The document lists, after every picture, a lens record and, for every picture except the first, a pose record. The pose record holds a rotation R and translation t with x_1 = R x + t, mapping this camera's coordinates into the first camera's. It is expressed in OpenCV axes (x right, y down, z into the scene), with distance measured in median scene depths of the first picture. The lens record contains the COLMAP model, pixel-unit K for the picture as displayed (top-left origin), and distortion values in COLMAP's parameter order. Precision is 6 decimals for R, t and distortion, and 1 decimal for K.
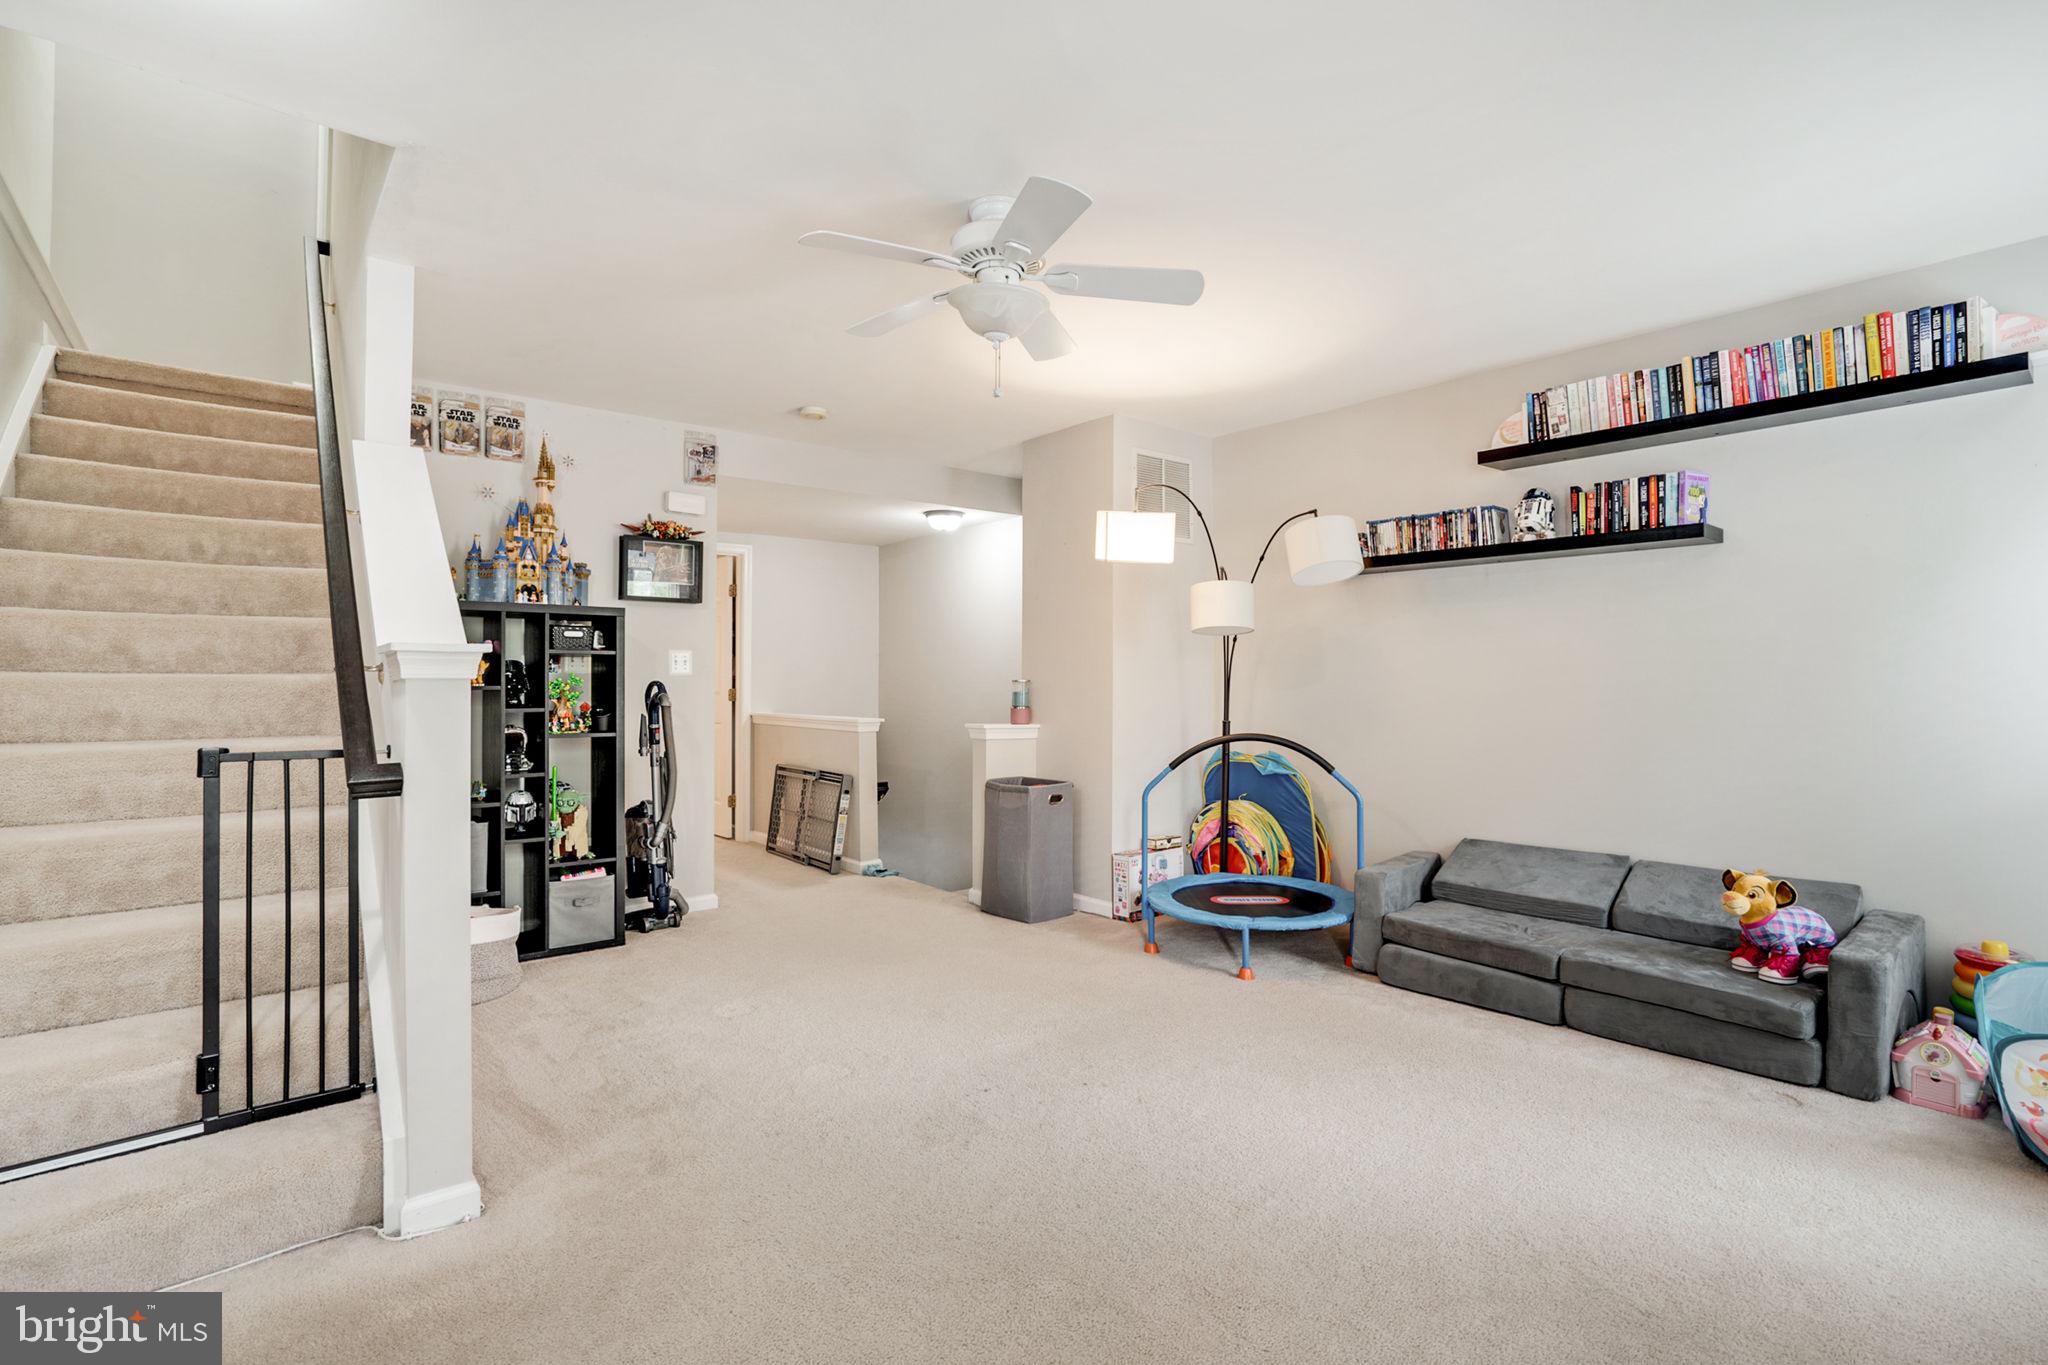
lens RADIAL K [[960.1, 0, 1015.7], [0, 960.1, 667.6], [0, 0, 1]] dist [-0.059484, 0.021447]
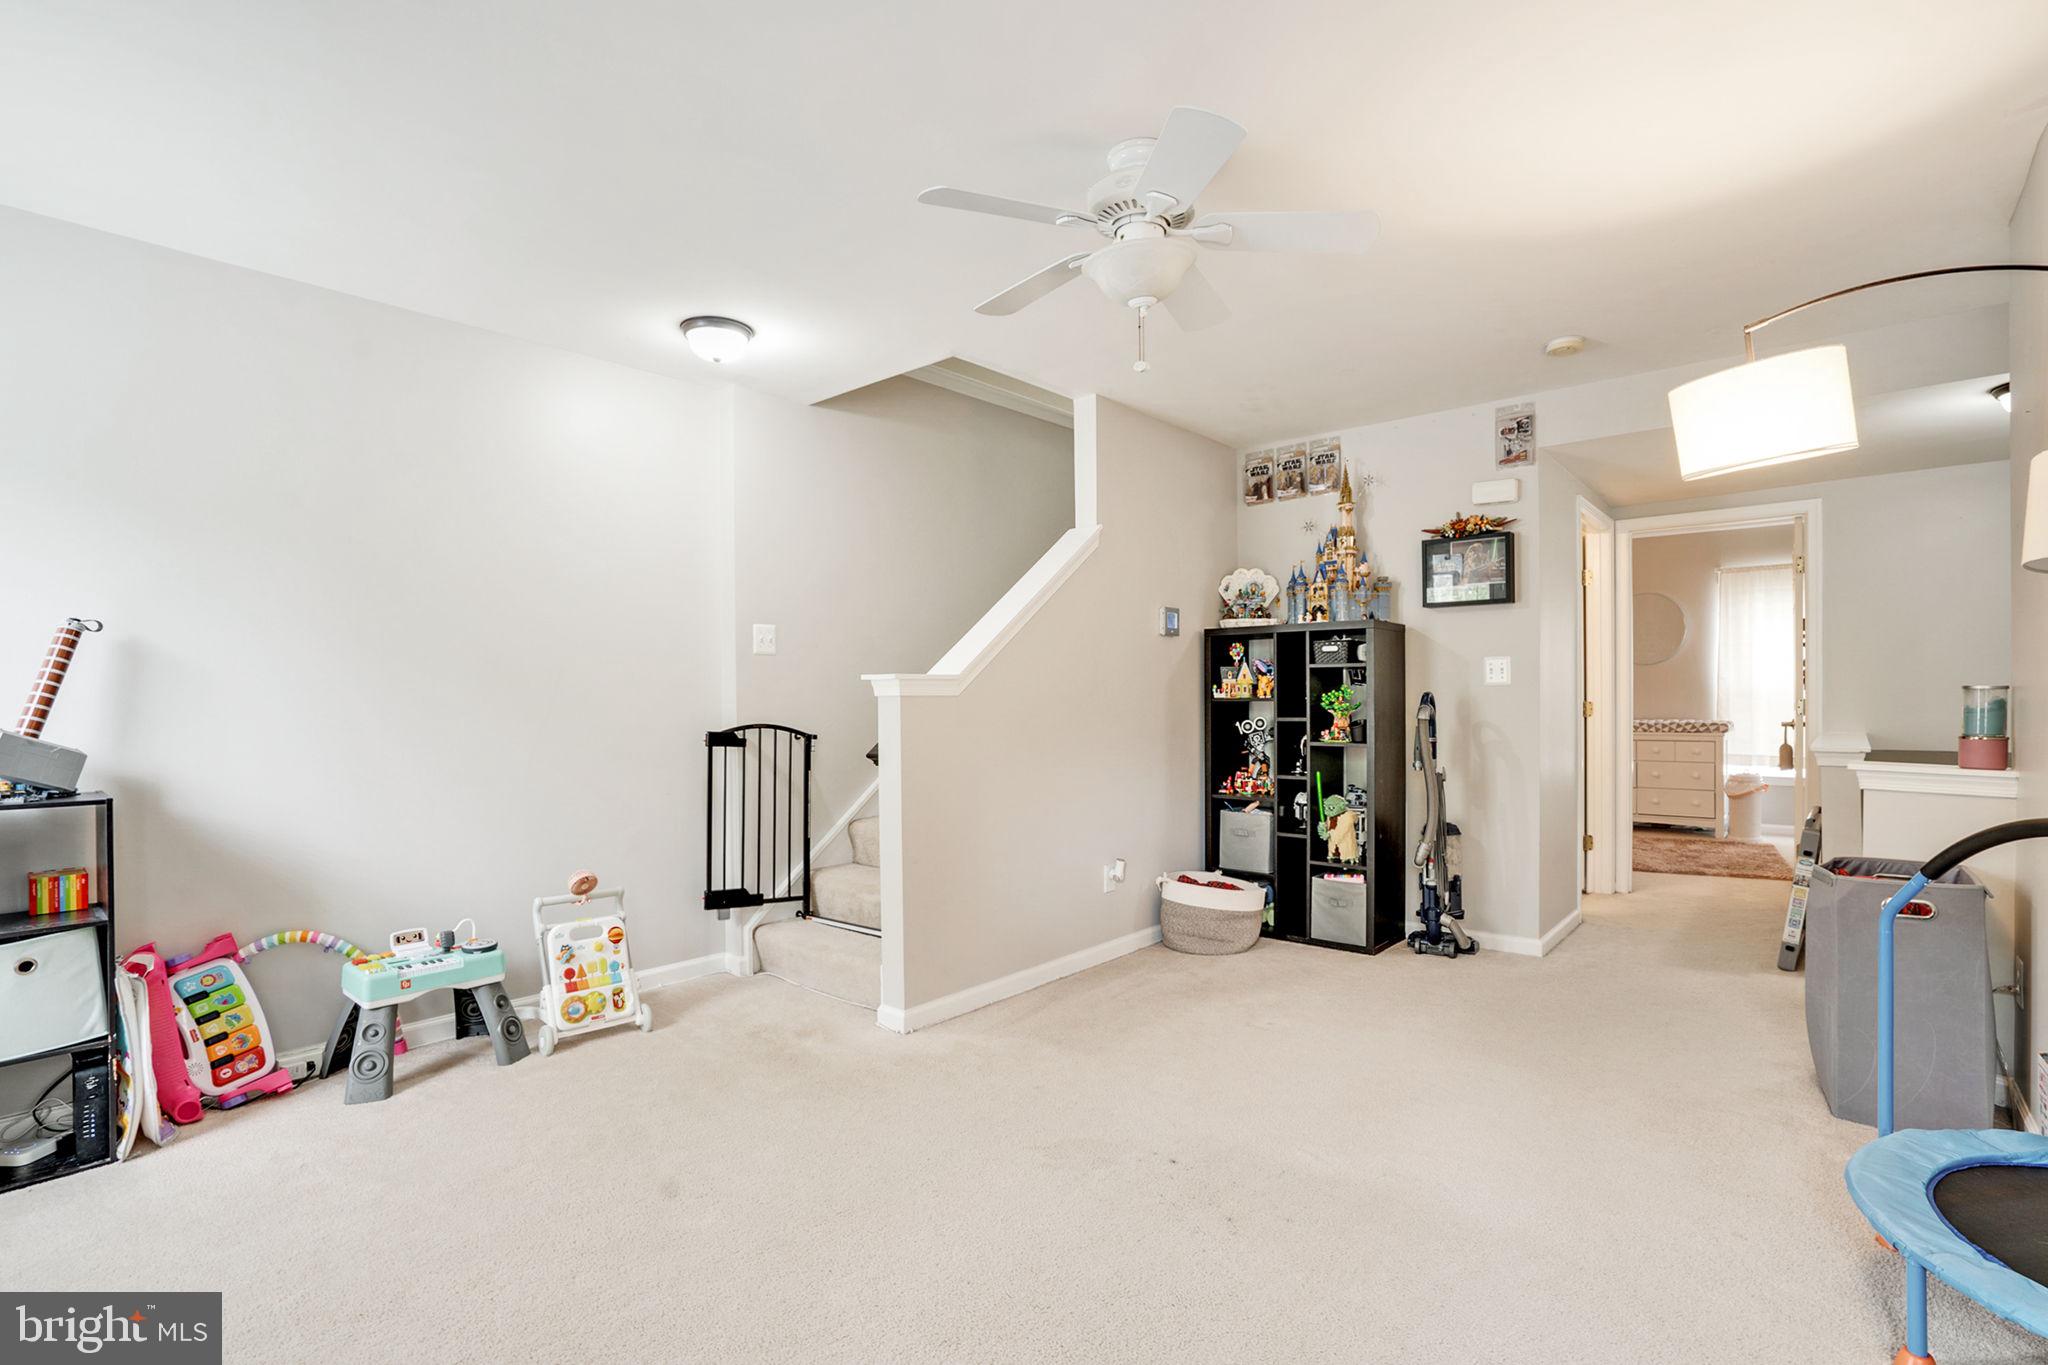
lens RADIAL K [[943.4, 0, 1026.7], [0, 943.4, 693.2], [0, 0, 1]] dist [-0.056657, 0.023094]
pose [[0.161184, -0.001223, -0.986924, 0.459956], [0.022788, 0.999737, 0.002483, 0.003916], [0.986661, -0.022890, 0.161170, 0.443395]]
